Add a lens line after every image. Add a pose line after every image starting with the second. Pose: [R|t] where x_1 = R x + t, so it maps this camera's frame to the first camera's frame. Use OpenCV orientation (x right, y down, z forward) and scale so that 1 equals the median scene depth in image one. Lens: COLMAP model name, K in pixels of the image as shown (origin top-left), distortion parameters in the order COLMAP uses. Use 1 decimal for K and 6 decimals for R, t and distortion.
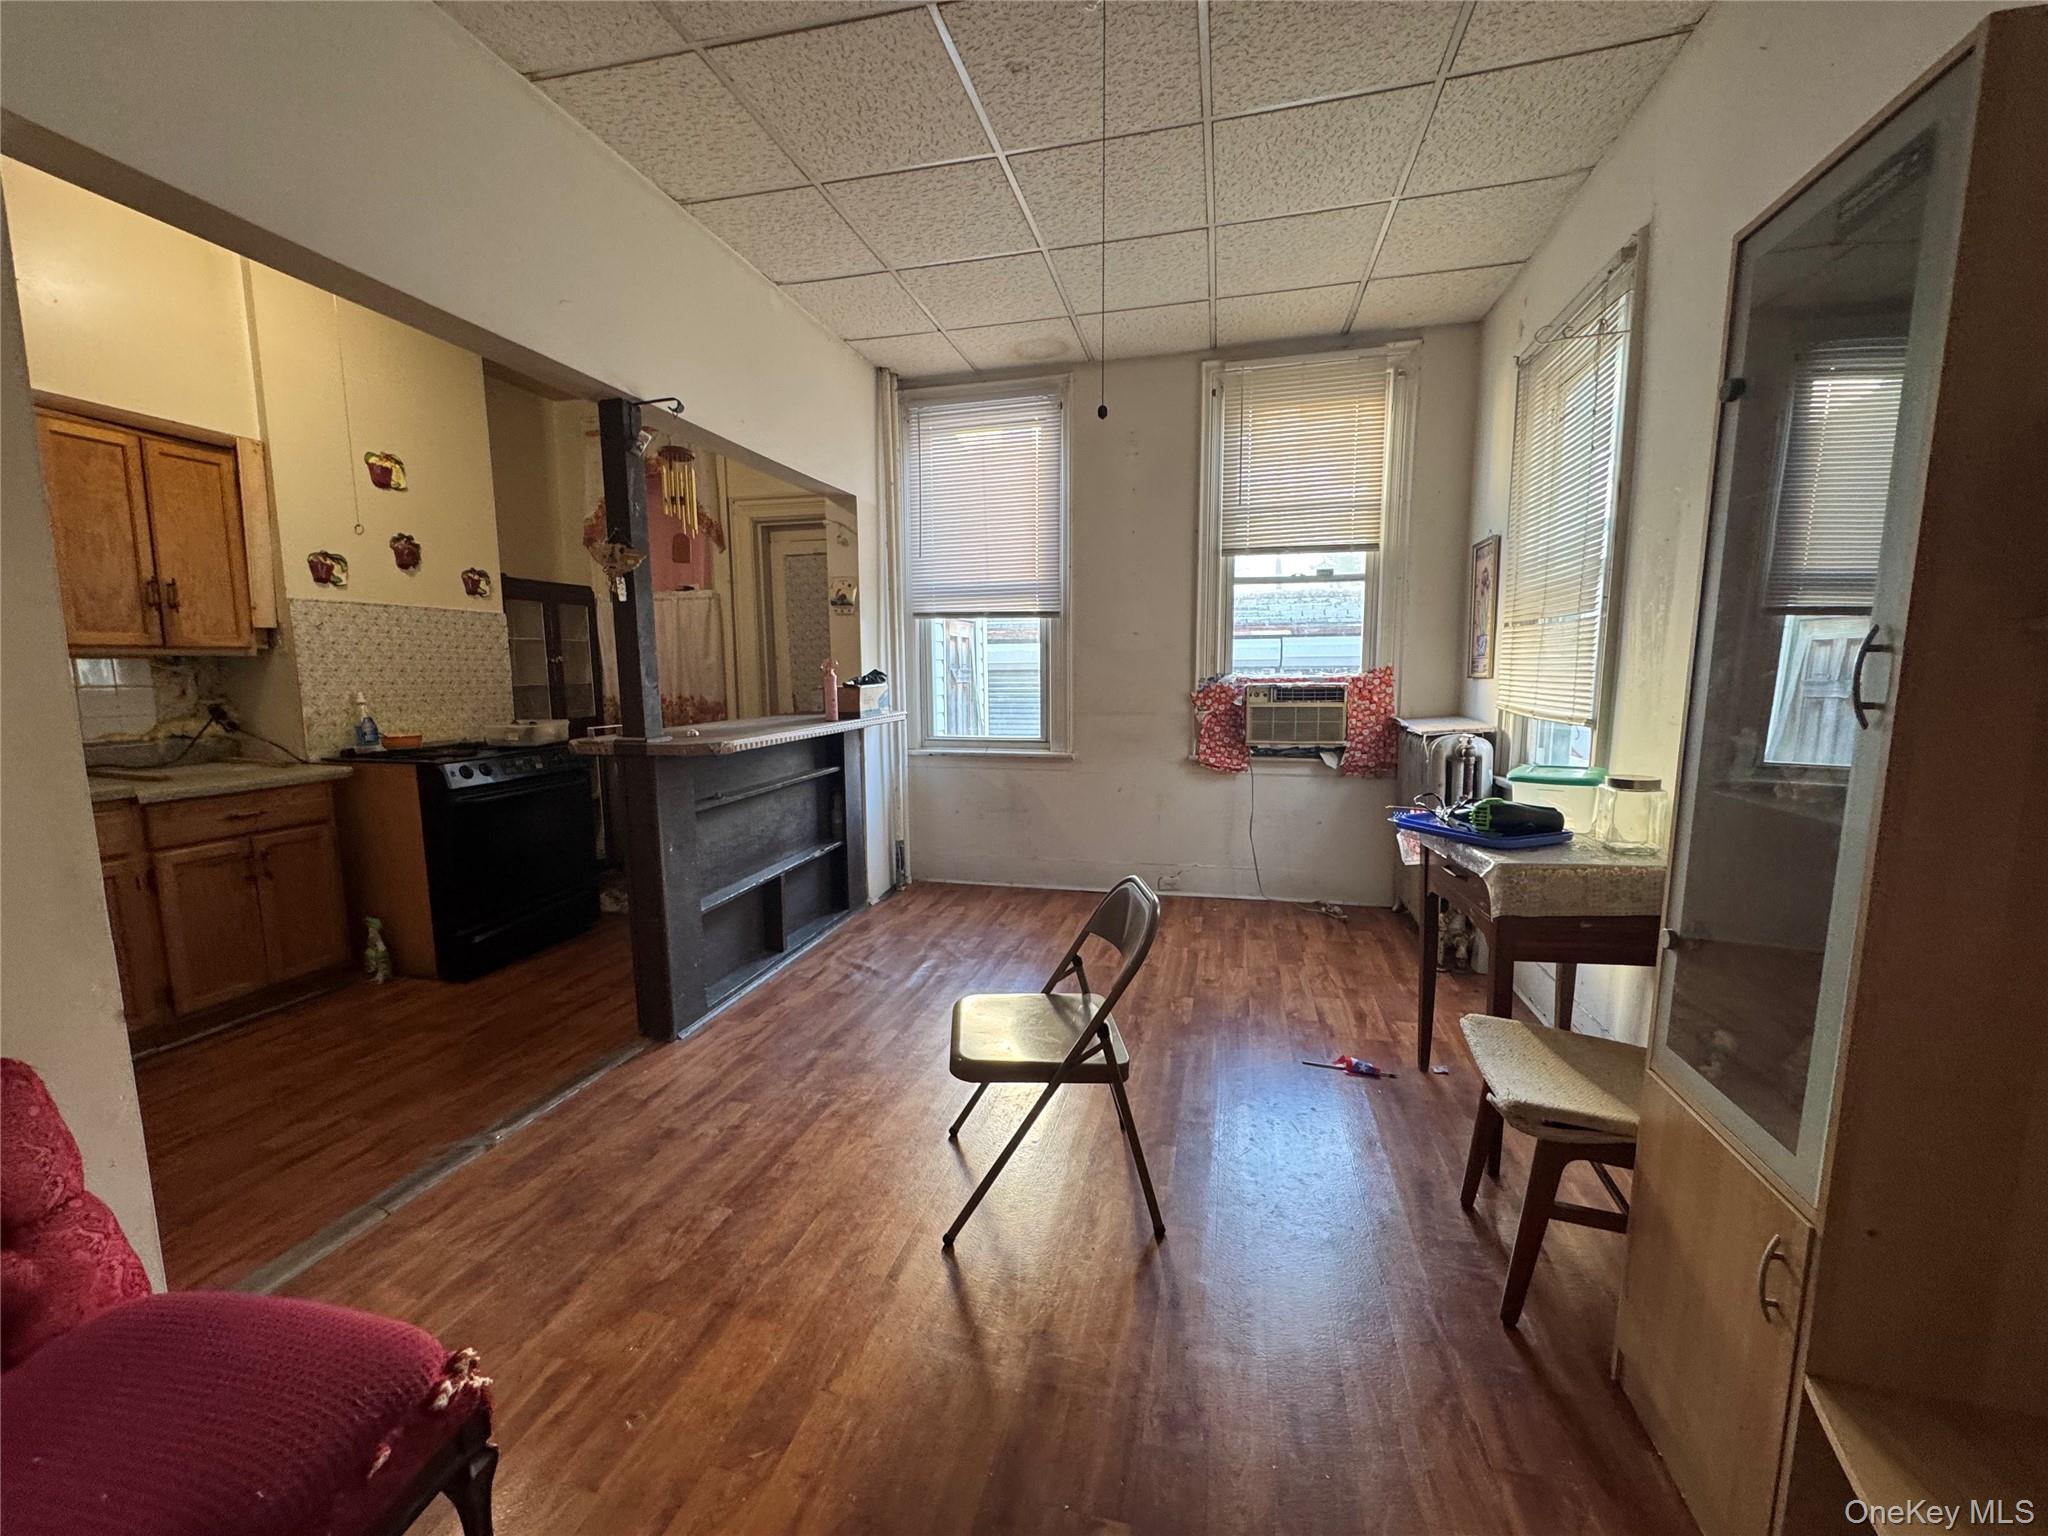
lens RADIAL K [[816.2, 0, 1024.0], [0, 816.2, 768.0], [0, 0, 1]] dist [0.001231, -0.000101]
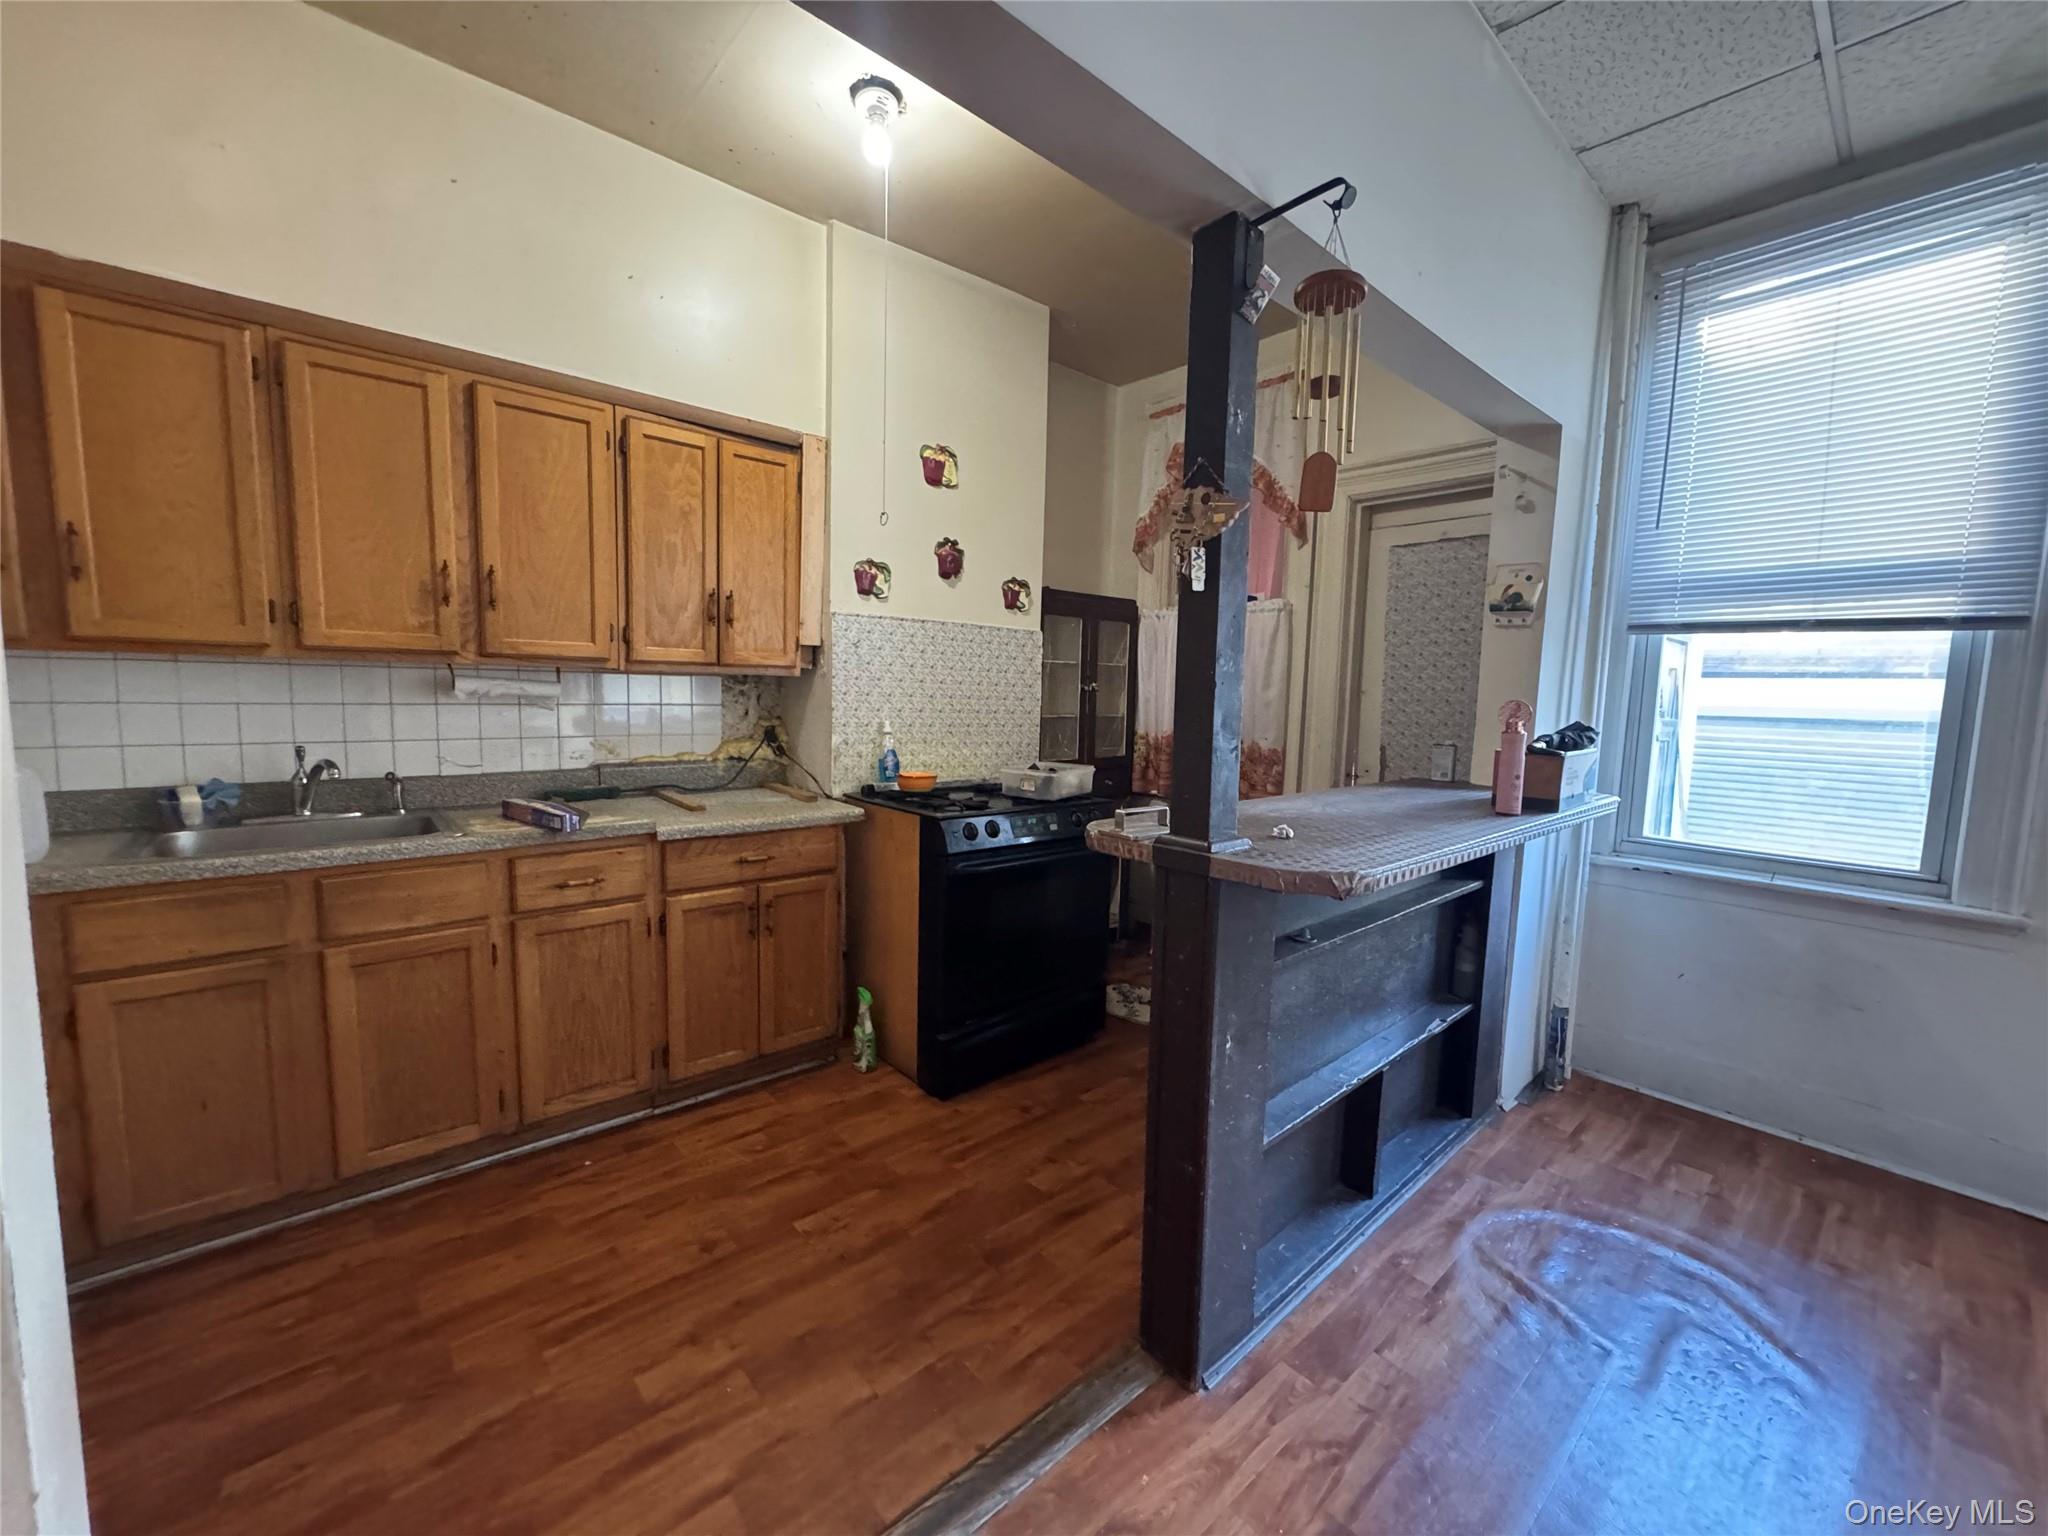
lens RADIAL K [[814.5, 0, 1024.0], [0, 814.5, 768.0], [0, 0, 1]] dist [-0.001514, -0.000317]
pose [[0.822441, 0.084217, -0.562581, -0.206803], [-0.103158, 0.994663, -0.001909, -0.056482], [0.559418, 0.059605, 0.826740, 0.376344]]
